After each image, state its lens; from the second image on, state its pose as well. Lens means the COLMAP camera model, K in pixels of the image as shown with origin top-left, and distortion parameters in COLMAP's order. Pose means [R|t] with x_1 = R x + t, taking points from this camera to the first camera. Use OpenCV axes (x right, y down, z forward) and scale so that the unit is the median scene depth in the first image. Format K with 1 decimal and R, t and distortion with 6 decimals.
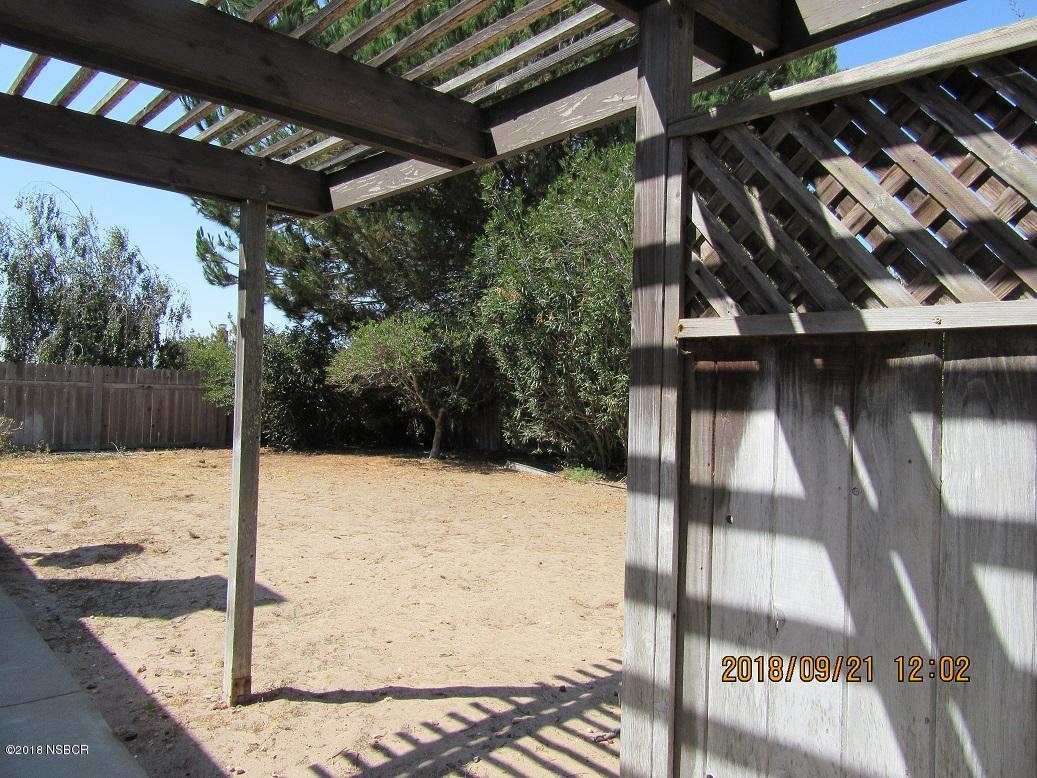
lens RADIAL K [[760.5, 0, 518.5], [0, 760.5, 389.0], [0, 0, 1]] dist [-0.014509, 0.005017]
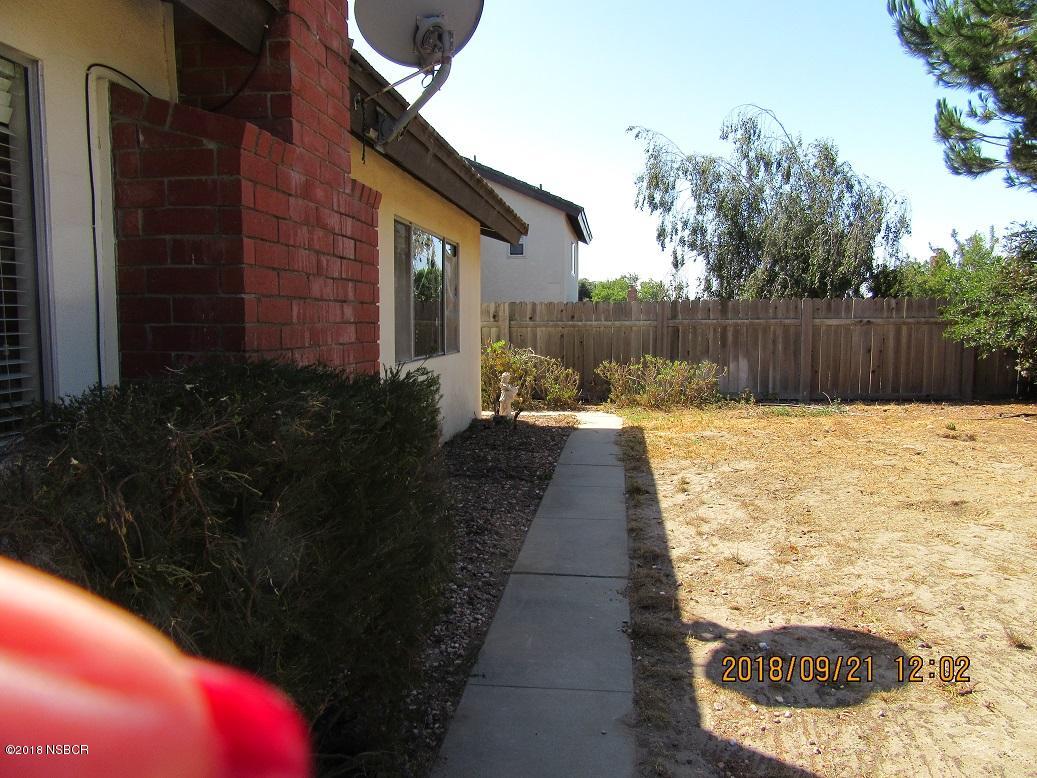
lens RADIAL K [[760.5, 0, 518.5], [0, 760.5, 389.0], [0, 0, 1]] dist [-0.014509, 0.005017]
pose [[0.648322, 0.030911, -0.760739, -0.128842], [0.032852, 0.997109, 0.068513, 0.000675], [0.760658, -0.069410, 0.645432, 0.224108]]
